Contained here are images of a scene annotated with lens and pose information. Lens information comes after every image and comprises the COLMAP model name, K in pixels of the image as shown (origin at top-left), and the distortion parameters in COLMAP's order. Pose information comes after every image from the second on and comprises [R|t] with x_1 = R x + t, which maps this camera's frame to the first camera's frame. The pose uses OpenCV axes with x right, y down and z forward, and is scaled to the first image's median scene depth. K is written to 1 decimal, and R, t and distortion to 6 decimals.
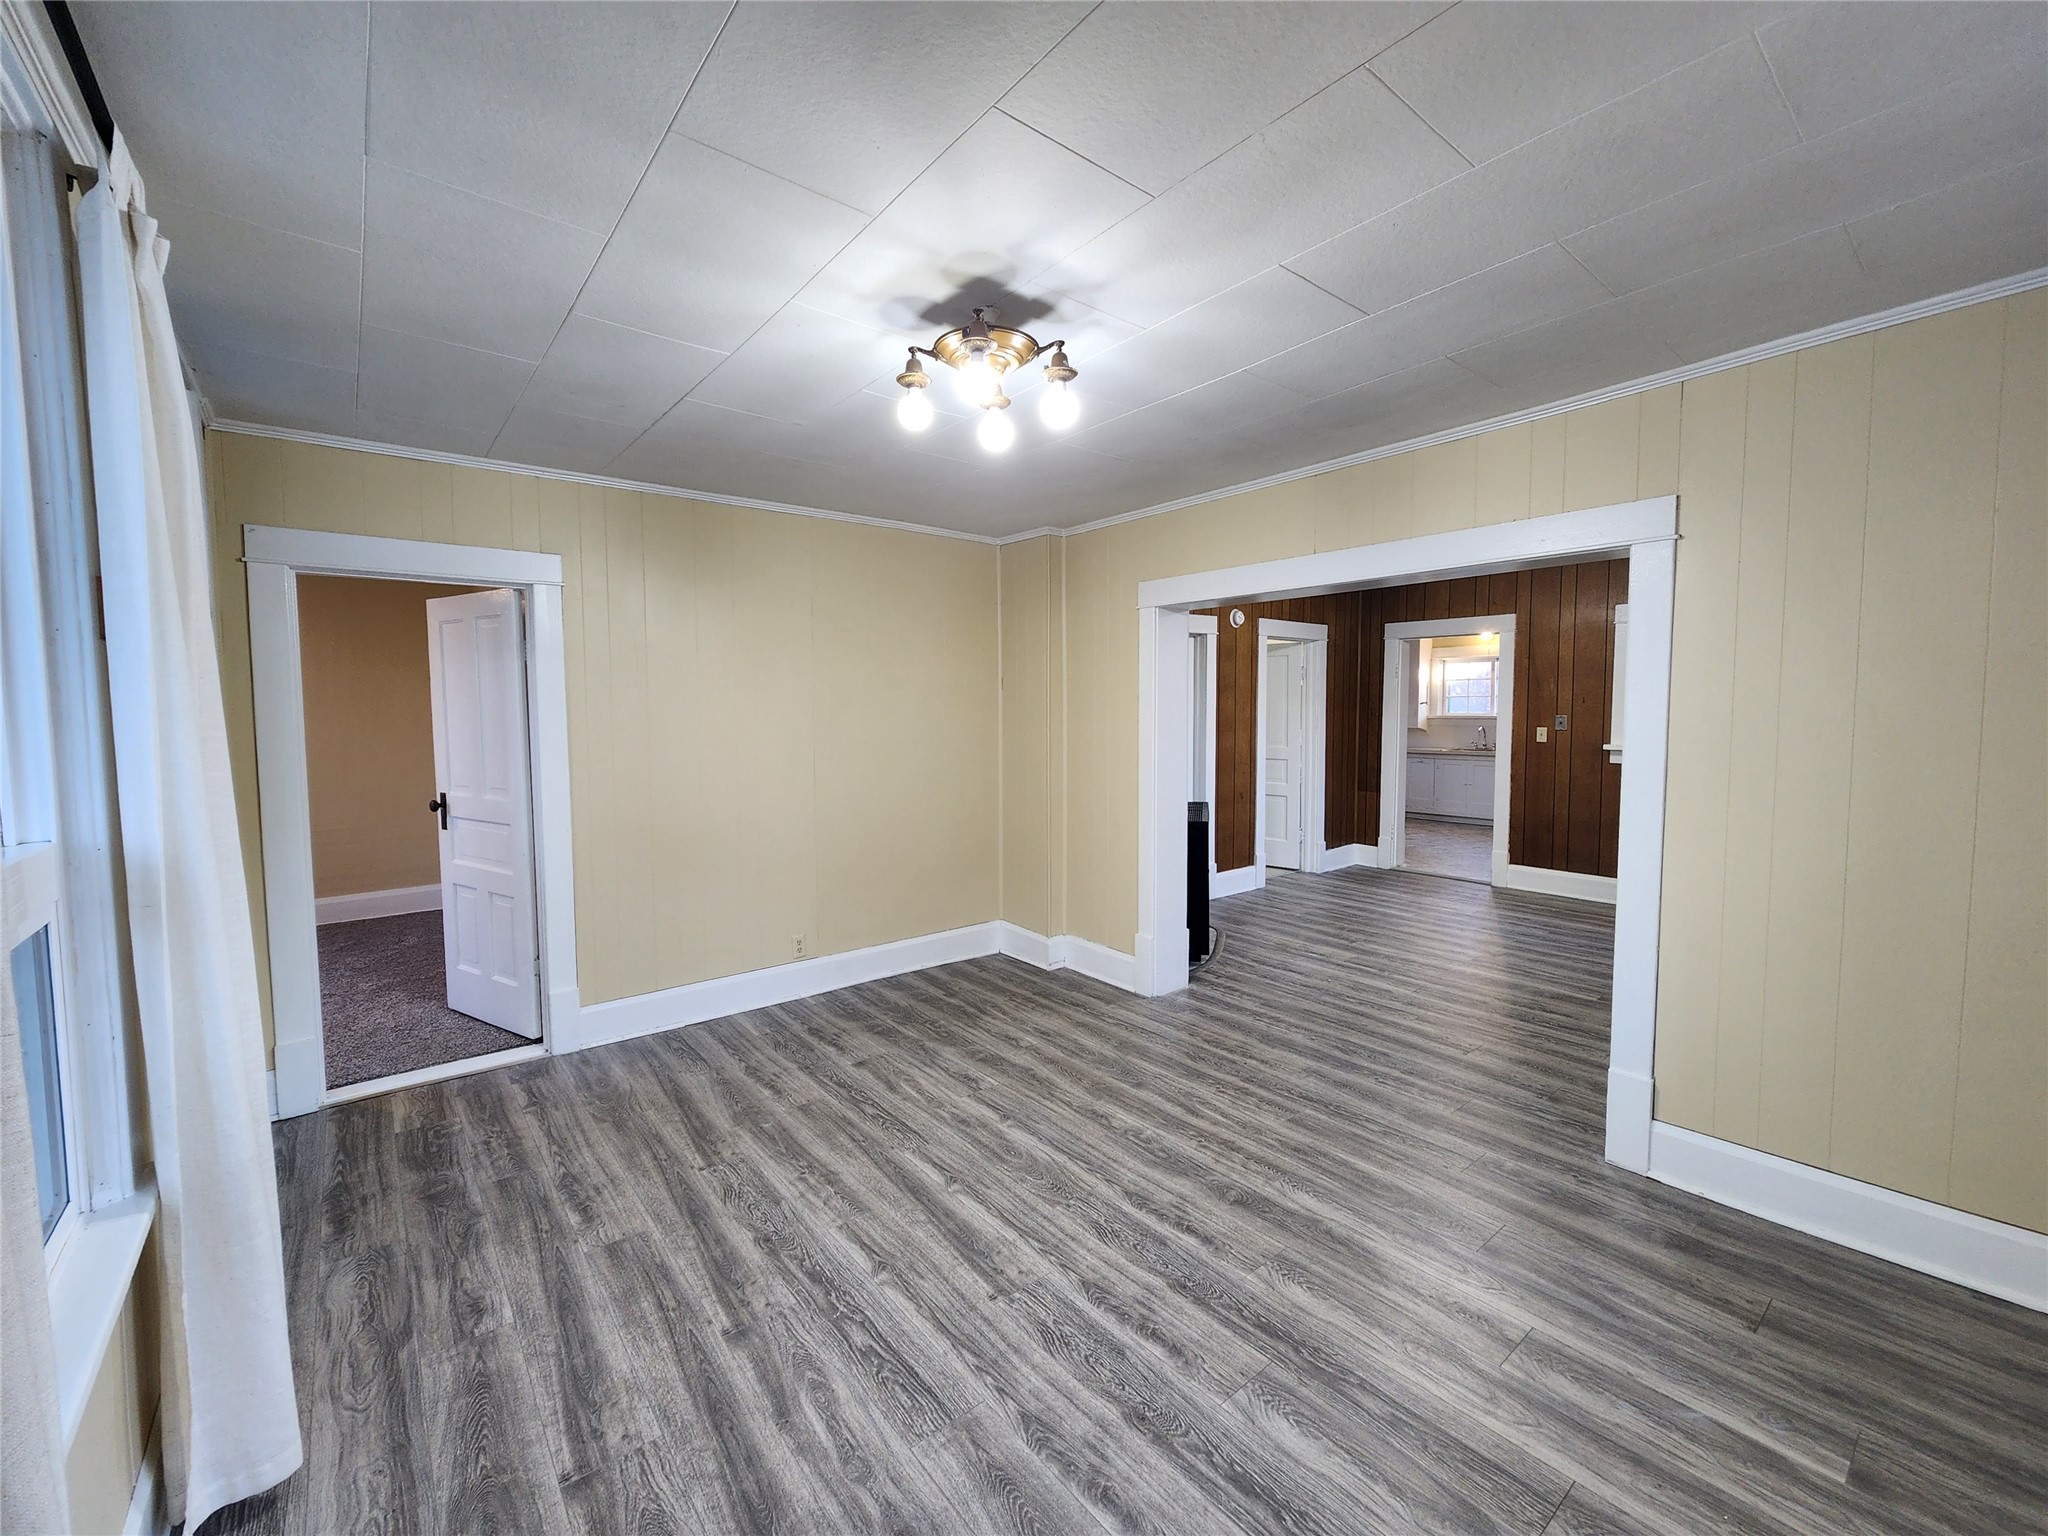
lens RADIAL K [[831.9, 0, 1014.2], [0, 831.9, 756.5], [0, 0, 1]] dist [0.020827, -0.009945]
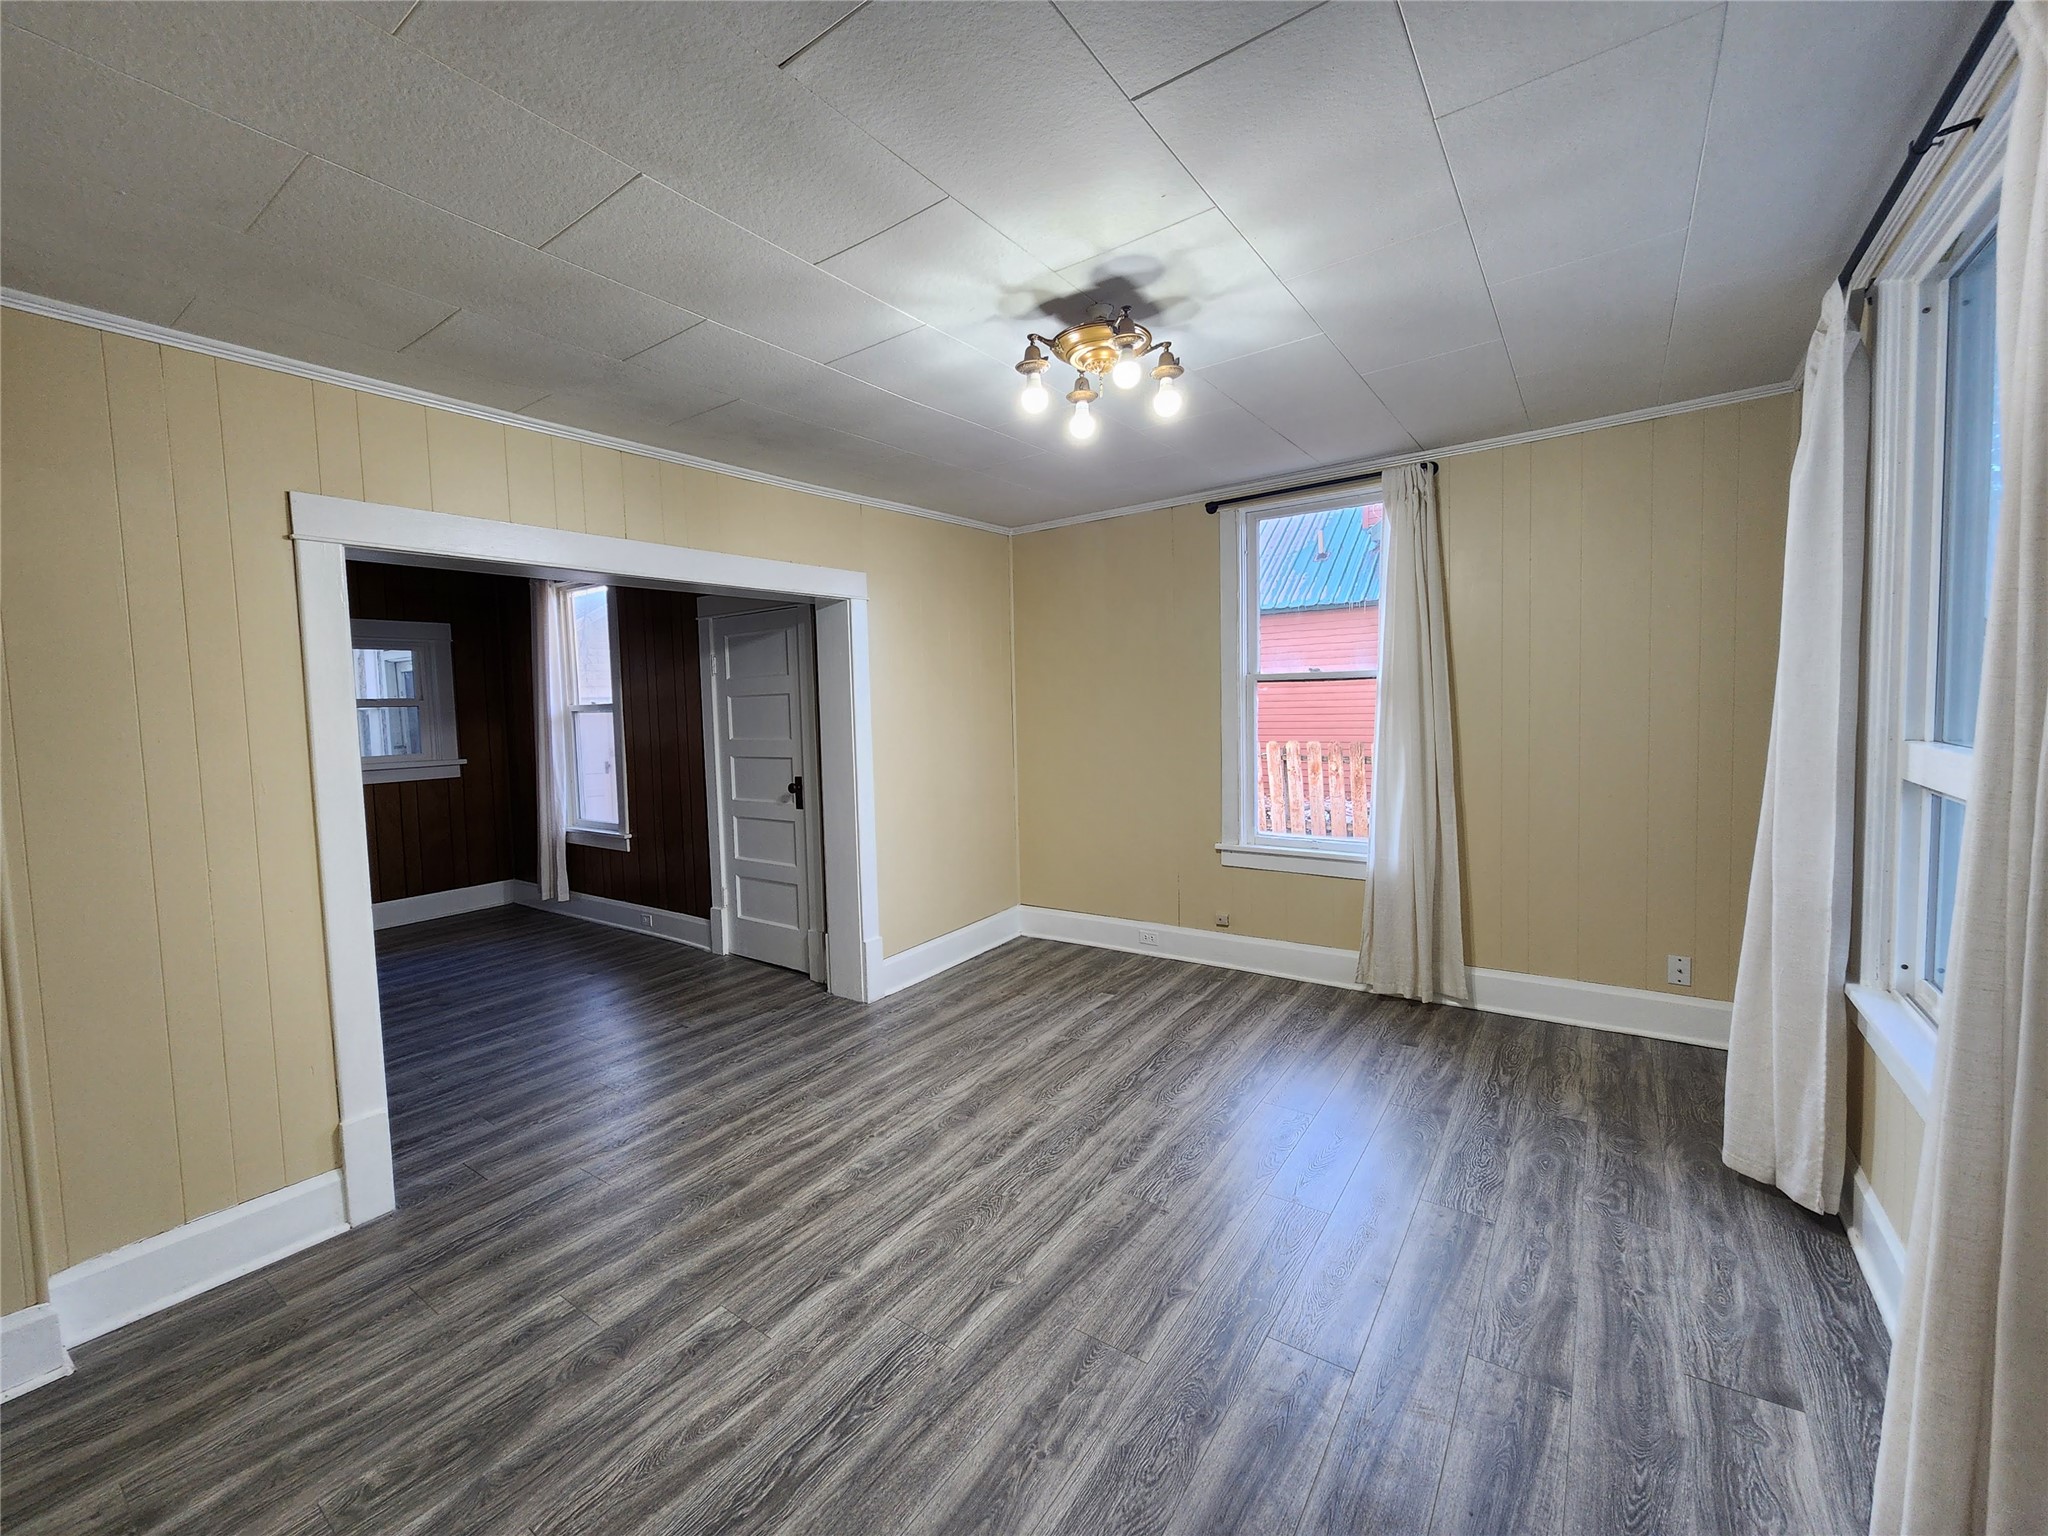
lens RADIAL K [[831.9, 0, 1014.2], [0, 831.9, 756.5], [0, 0, 1]] dist [0.020827, -0.009945]
pose [[-0.269766, -0.046533, 0.961801, -0.779501], [0.092935, 0.992911, 0.074104, -0.043210], [-0.958431, 0.109376, -0.263529, 1.091356]]
